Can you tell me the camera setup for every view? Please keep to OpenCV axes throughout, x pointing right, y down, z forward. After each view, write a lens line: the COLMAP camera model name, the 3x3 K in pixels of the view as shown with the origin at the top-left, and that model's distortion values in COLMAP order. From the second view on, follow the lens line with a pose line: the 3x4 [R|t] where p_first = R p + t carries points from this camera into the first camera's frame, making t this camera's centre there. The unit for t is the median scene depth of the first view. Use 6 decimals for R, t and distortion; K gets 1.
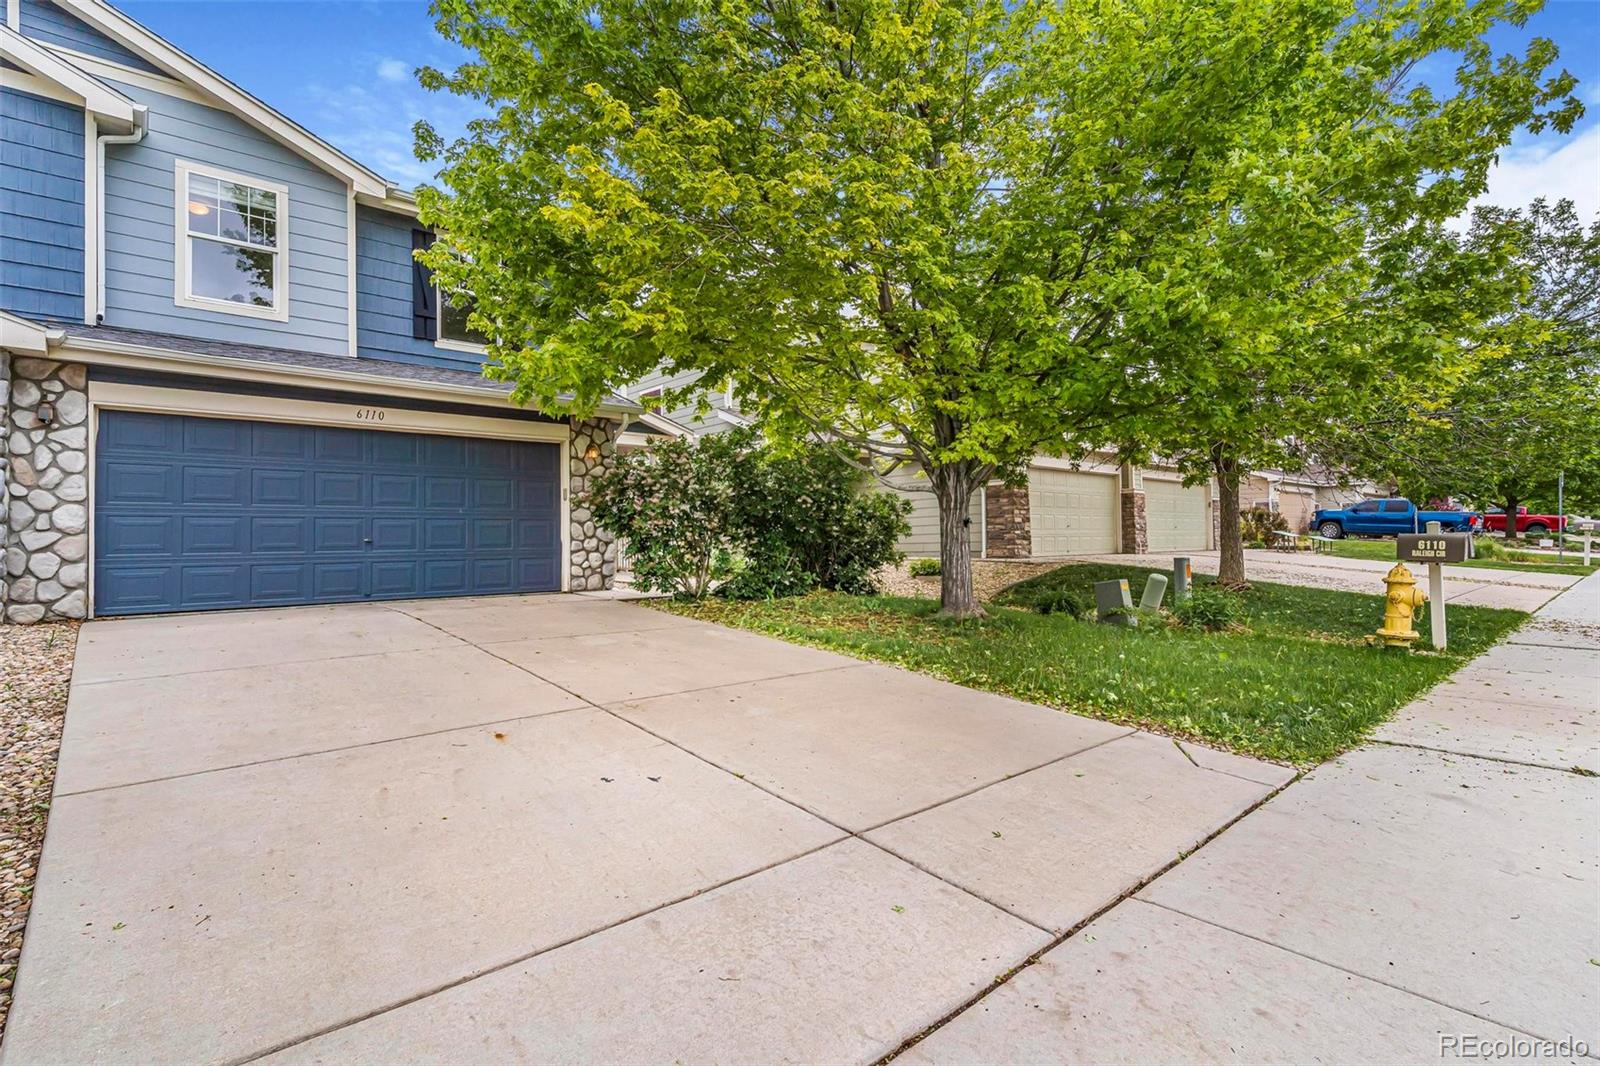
lens RADIAL K [[761.5, 0, 800.0], [0, 761.5, 533.0], [0, 0, 1]] dist [0.000023, -0.000051]
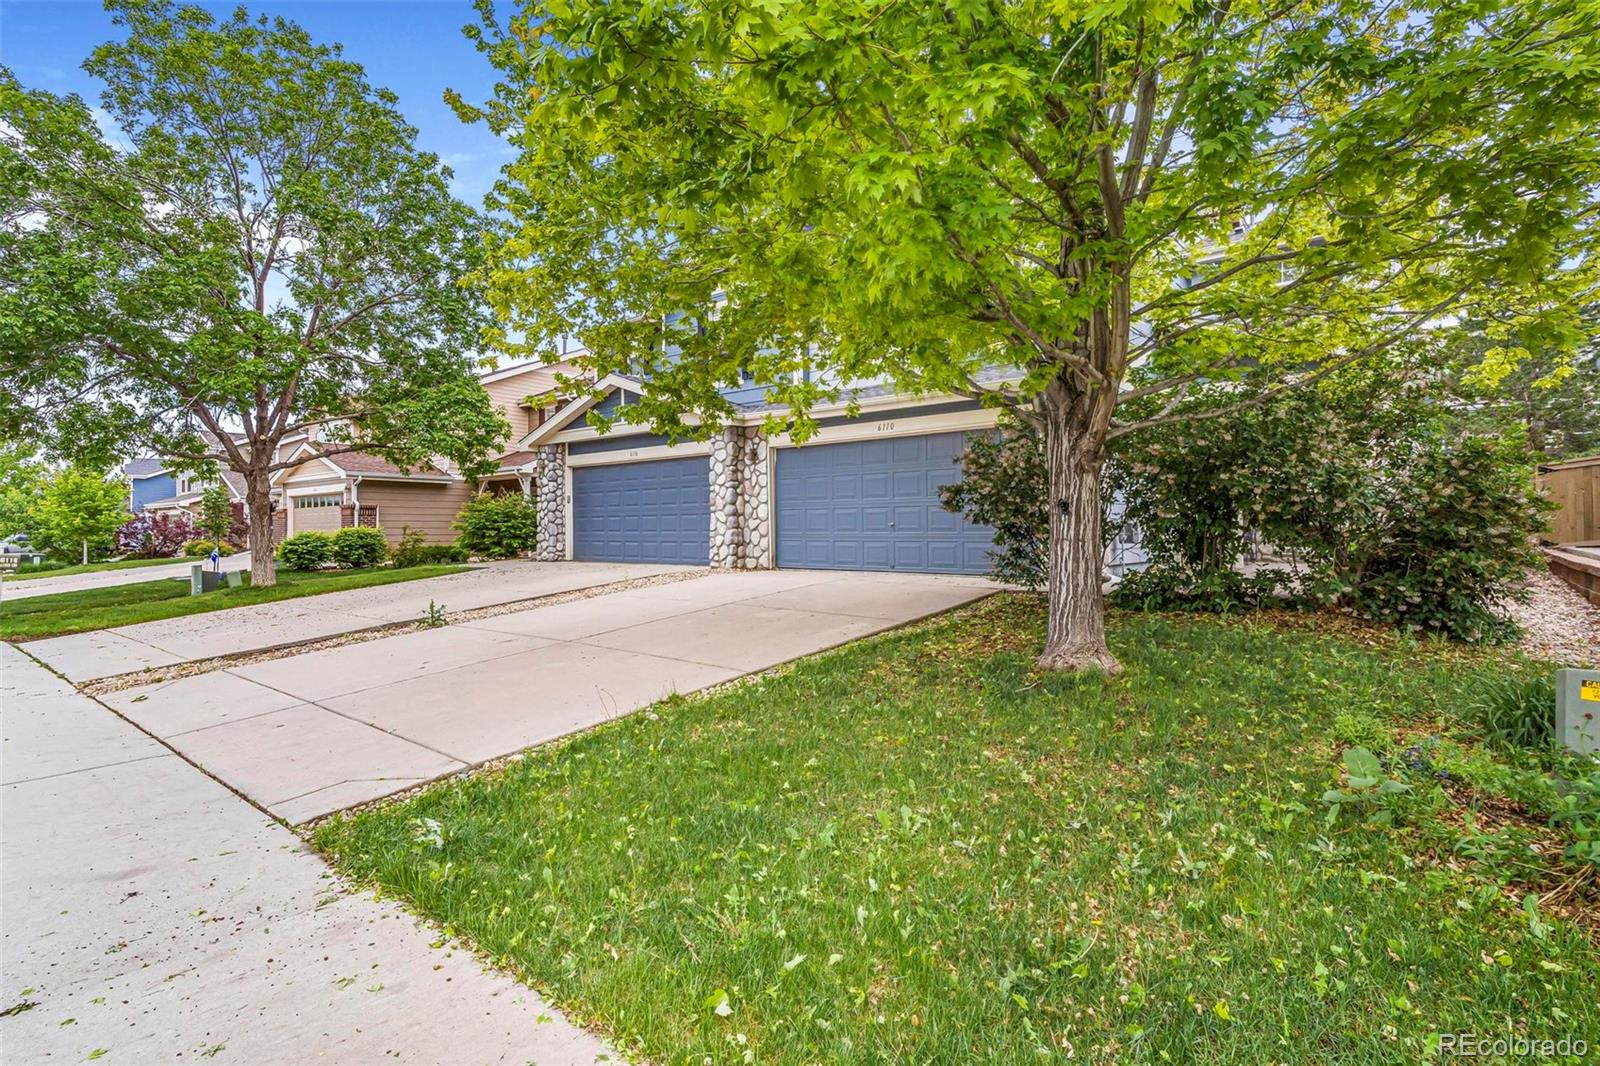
lens RADIAL K [[761.5, 0, 800.0], [0, 761.5, 533.0], [0, 0, 1]] dist [0.000023, -0.000051]
pose [[0.180822, 0.021295, -0.983285, 0.833883], [0.014024, 0.999608, 0.024228, -0.012094], [0.983416, -0.018171, 0.180452, 0.759825]]
